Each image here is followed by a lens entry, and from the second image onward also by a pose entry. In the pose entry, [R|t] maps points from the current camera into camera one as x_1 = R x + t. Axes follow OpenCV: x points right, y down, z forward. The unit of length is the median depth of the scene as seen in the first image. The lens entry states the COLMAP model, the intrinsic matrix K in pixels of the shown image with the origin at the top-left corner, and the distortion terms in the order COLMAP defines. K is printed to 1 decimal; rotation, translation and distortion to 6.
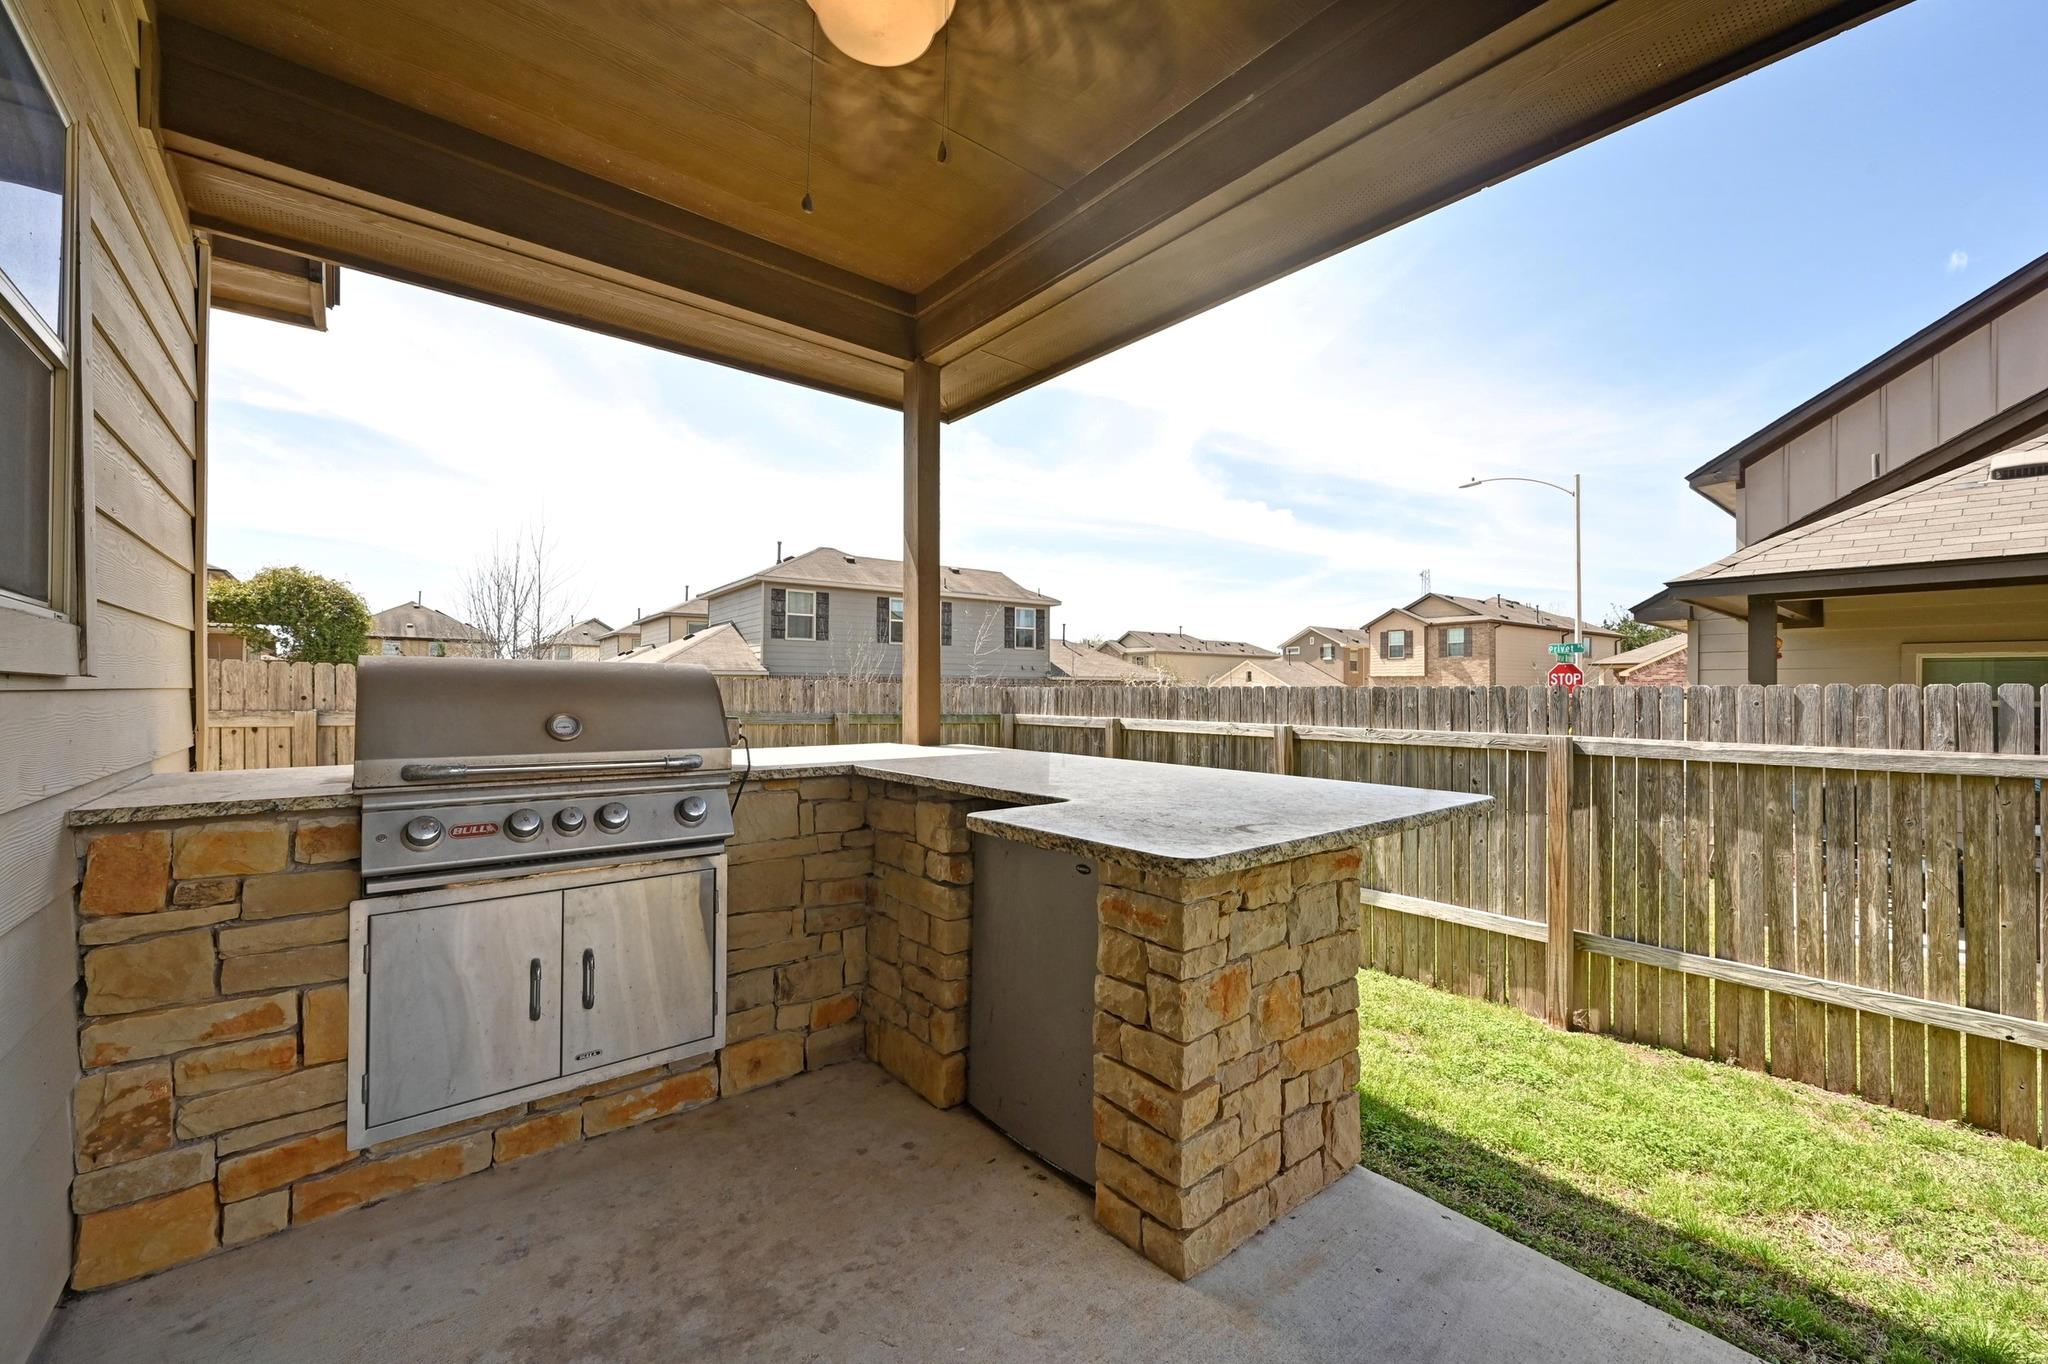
lens RADIAL K [[812.1, 0, 1029.5], [0, 812.1, 685.0], [0, 0, 1]] dist [-0.000719, -0.000376]
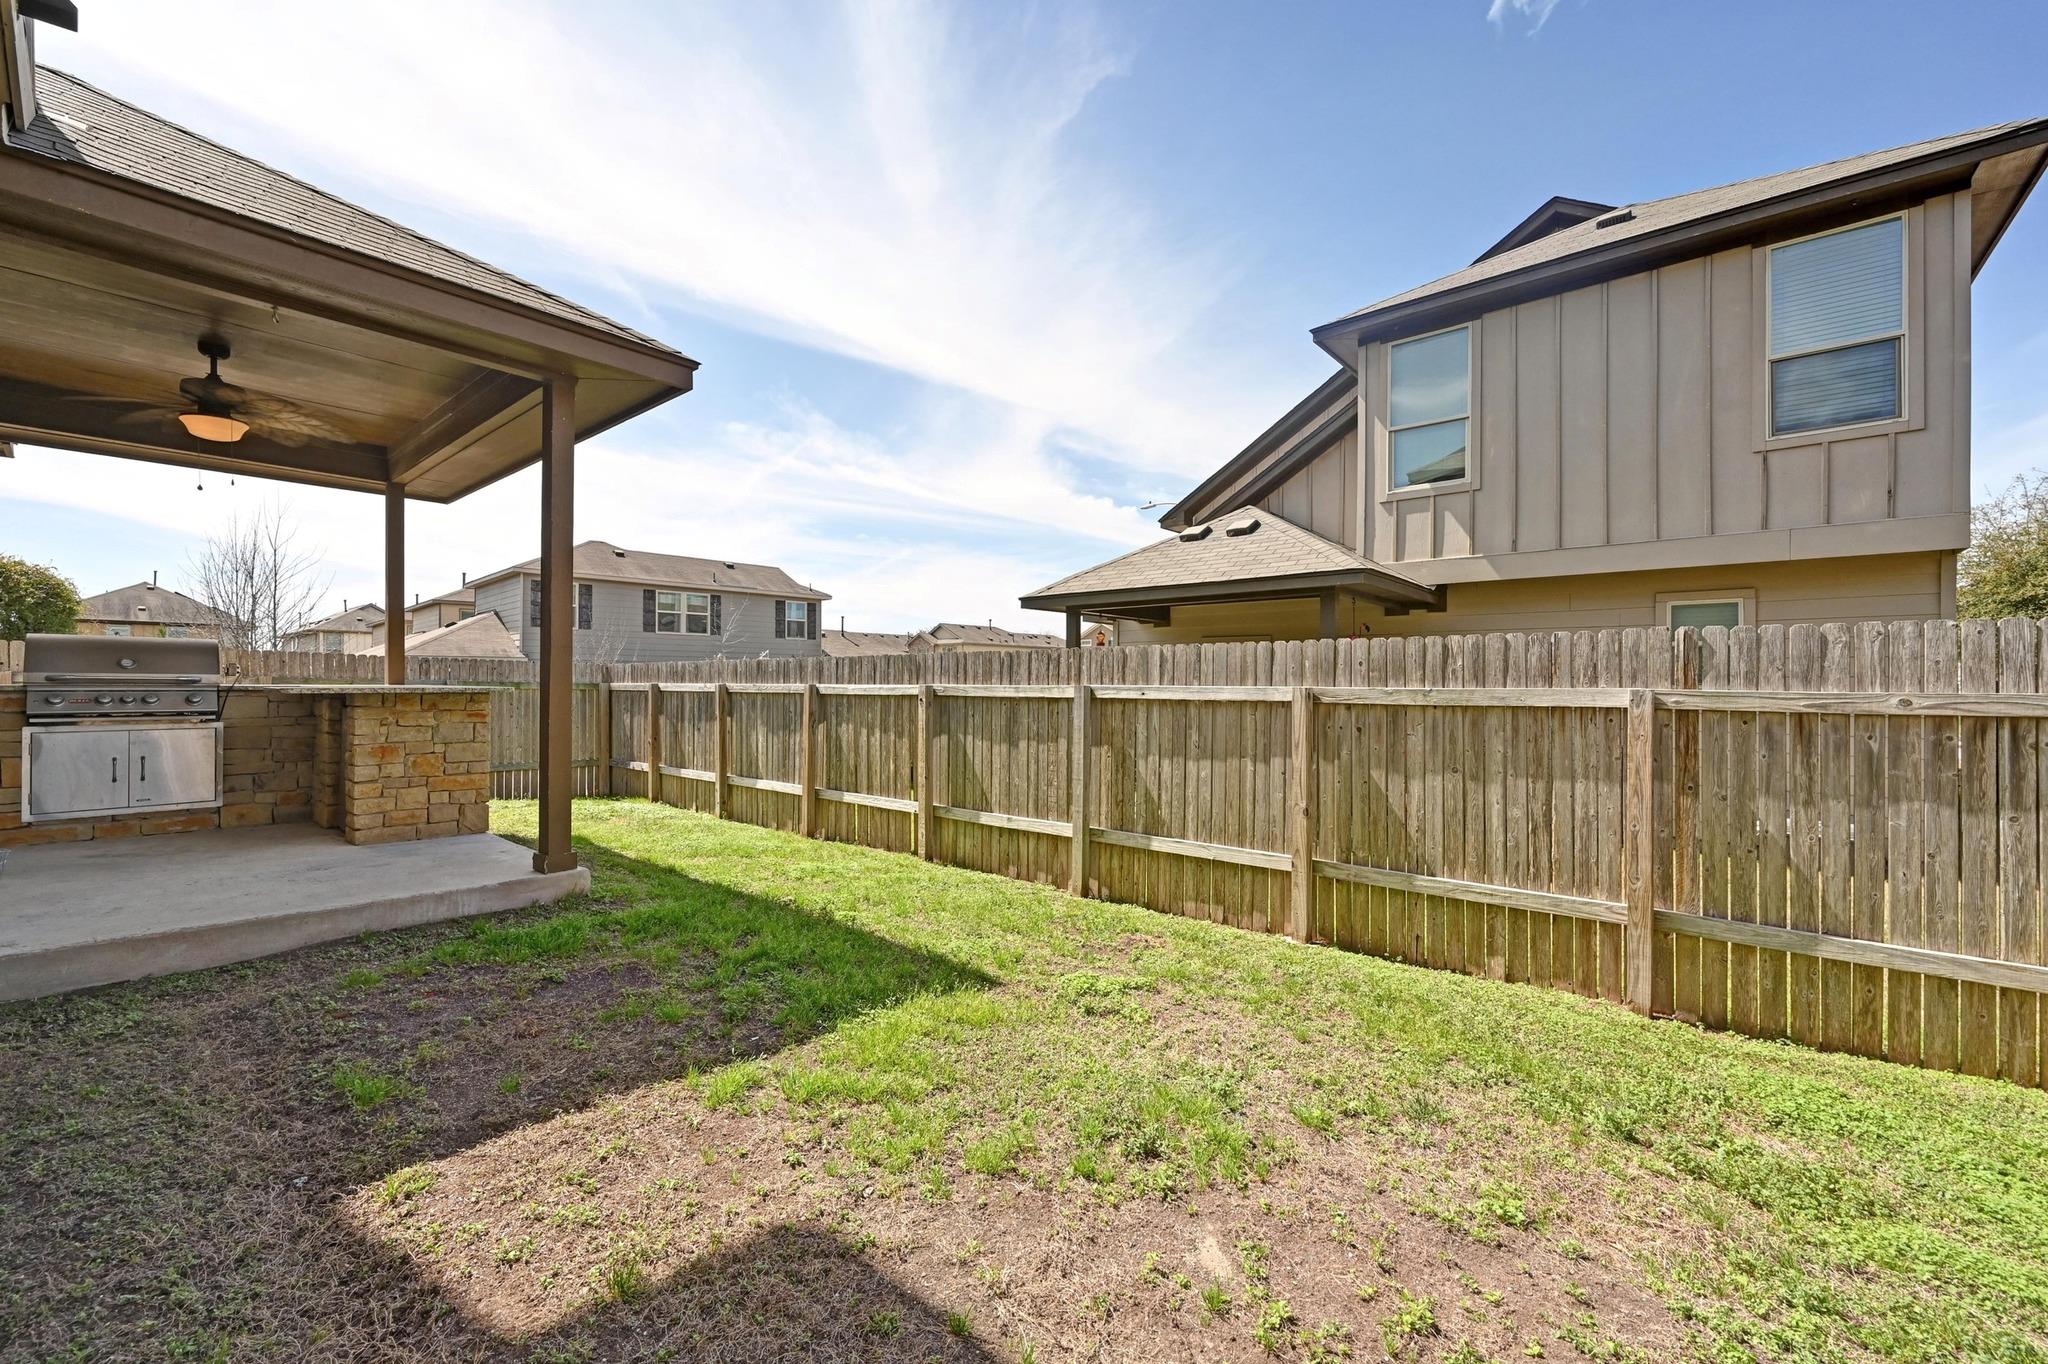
lens RADIAL K [[812.1, 0, 1029.5], [0, 812.1, 685.0], [0, 0, 1]] dist [-0.000719, -0.000376]
pose [[0.985202, -0.001951, 0.171384, 0.438196], [0.000188, 0.999947, 0.010301, 0.023767], [-0.171395, -0.010116, 0.985151, -0.487439]]
